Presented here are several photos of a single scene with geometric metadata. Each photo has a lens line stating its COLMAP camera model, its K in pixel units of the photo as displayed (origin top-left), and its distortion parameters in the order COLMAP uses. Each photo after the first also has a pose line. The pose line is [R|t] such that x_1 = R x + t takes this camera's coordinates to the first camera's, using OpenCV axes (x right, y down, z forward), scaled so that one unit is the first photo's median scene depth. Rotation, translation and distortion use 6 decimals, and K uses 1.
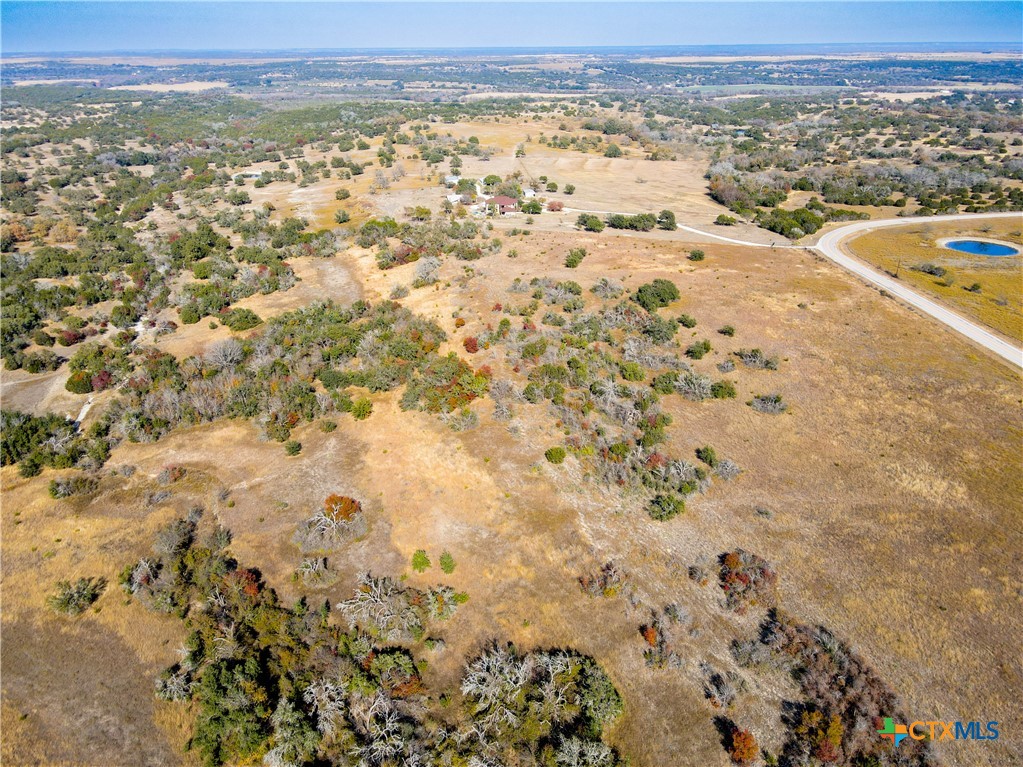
lens RADIAL K [[752.9, 0, 515.0], [0, 752.9, 381.7], [0, 0, 1]] dist [0.005317, 0.022099]
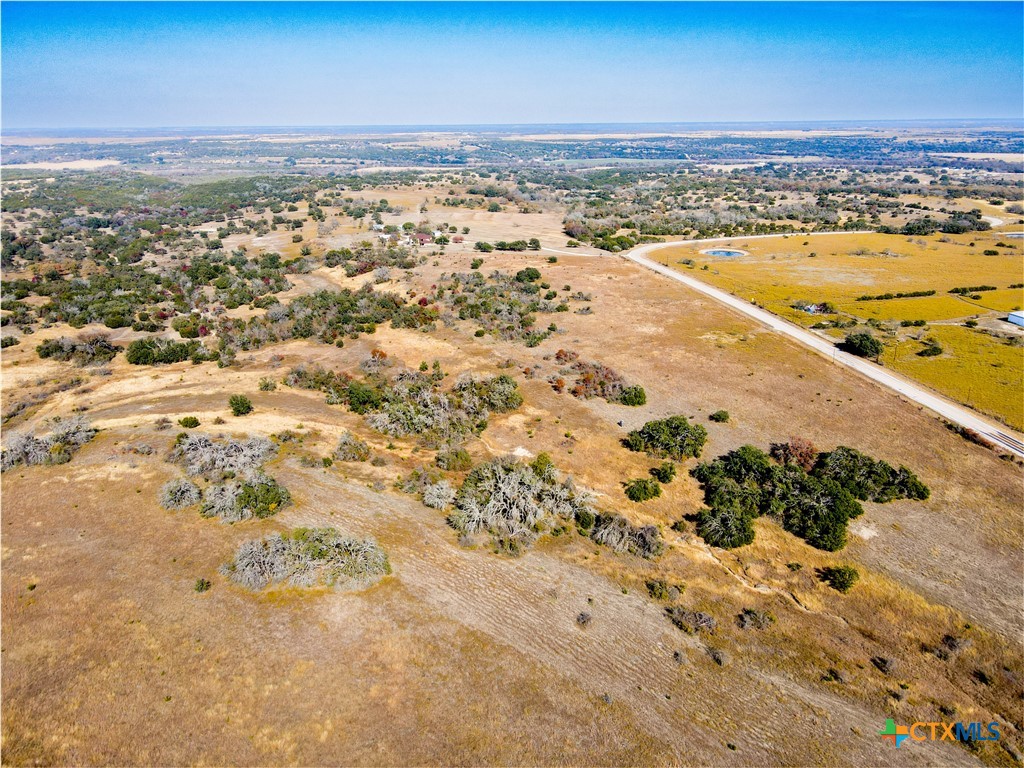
lens RADIAL K [[753.7, 0, 515.5], [0, 753.7, 382.2], [0, 0, 1]] dist [0.005317, 0.022099]
pose [[0.987775, -0.052303, 0.146849, -0.045604], [0.065150, 0.994327, -0.084082, 0.118306], [-0.141619, 0.092622, 0.985579, -0.291556]]
